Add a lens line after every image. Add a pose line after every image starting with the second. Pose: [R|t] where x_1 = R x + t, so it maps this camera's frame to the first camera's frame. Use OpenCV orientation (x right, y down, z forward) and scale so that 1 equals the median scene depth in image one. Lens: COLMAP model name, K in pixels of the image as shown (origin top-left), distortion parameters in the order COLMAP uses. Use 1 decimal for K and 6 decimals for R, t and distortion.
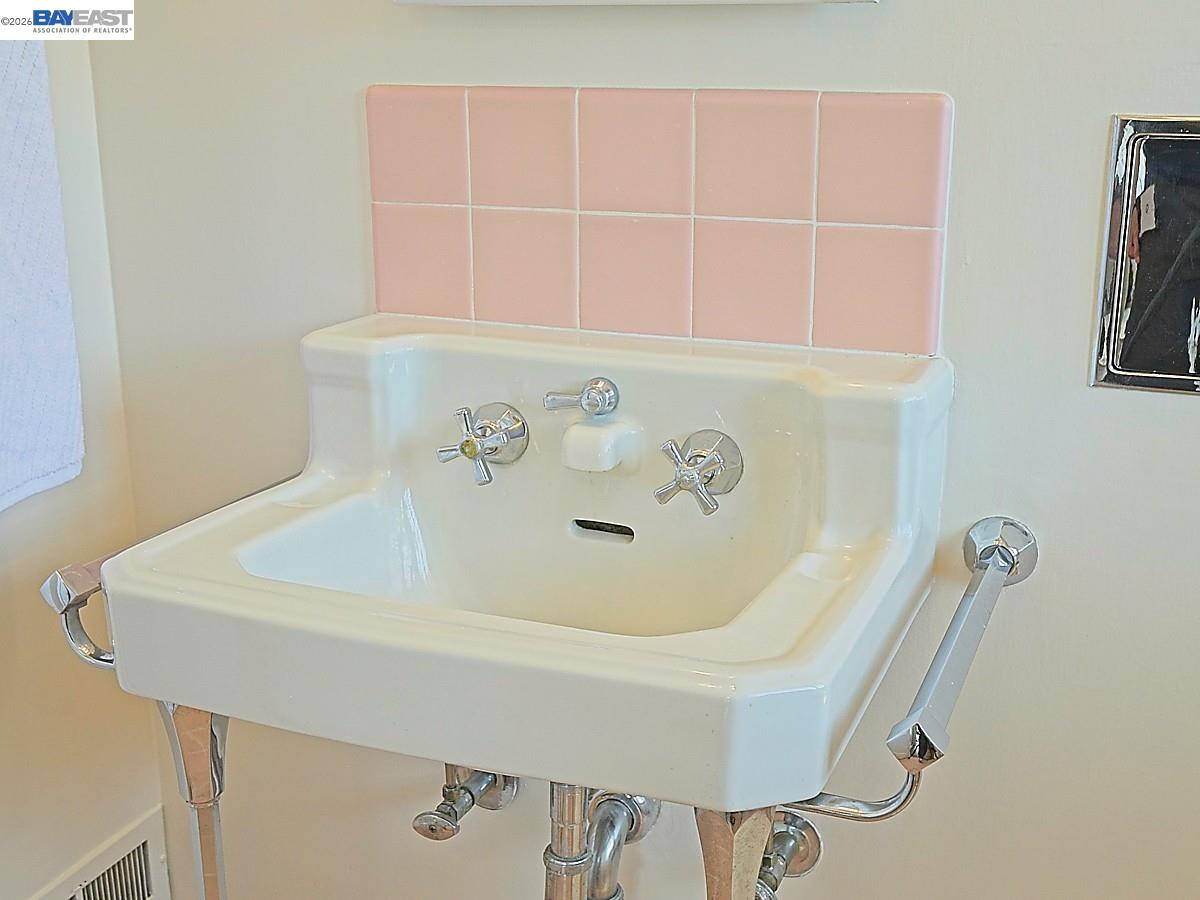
lens RADIAL K [[1444.2, 0, 601.6], [0, 1444.2, 450.9], [0, 0, 1]] dist [0.021616, 0.000000]
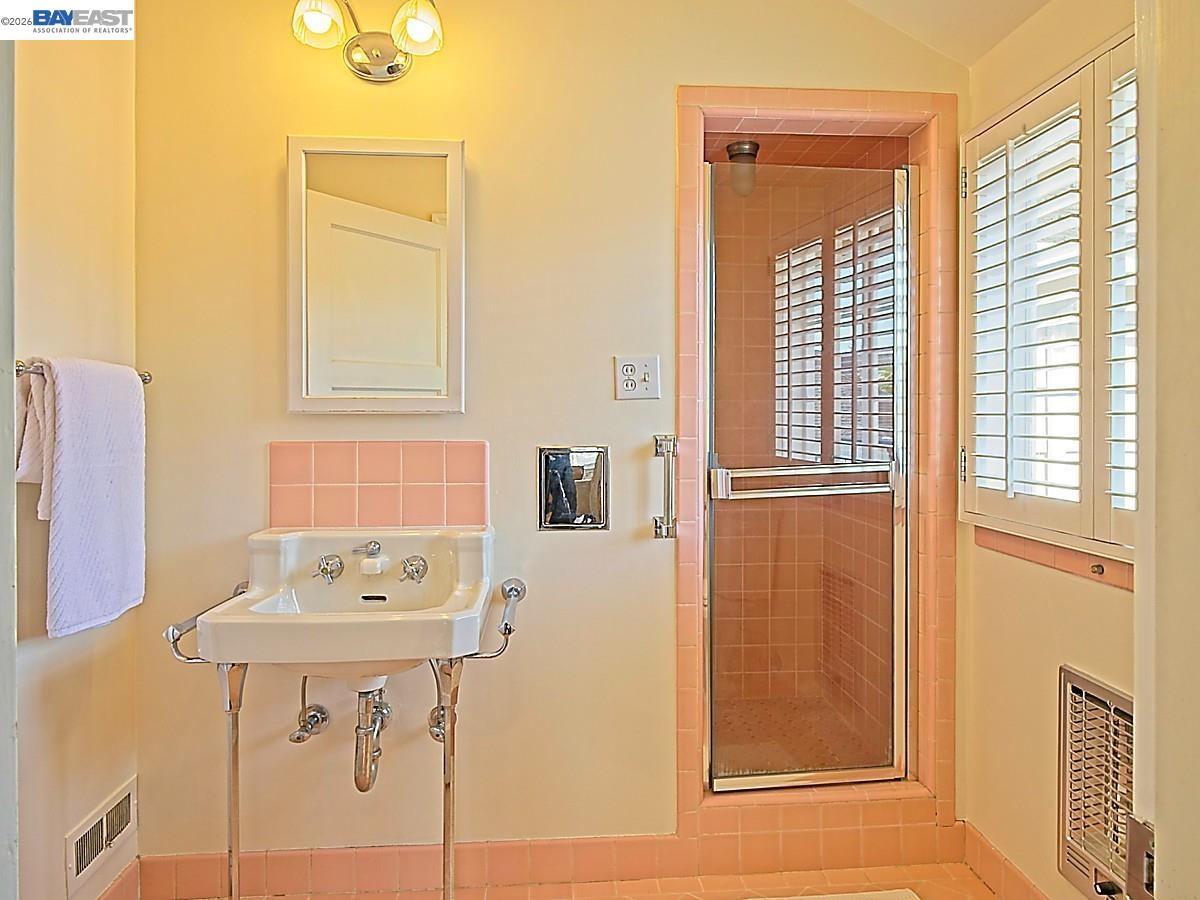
lens RADIAL K [[1444.2, 0, 600.0], [0, 1444.2, 447.5], [0, 0, 1]] dist [0.021616, 0.000000]
pose [[0.901277, -0.014661, 0.432995, -0.809209], [0.118918, 0.969413, -0.214703, 0.424177], [-0.416603, 0.244998, 0.875453, -1.667708]]
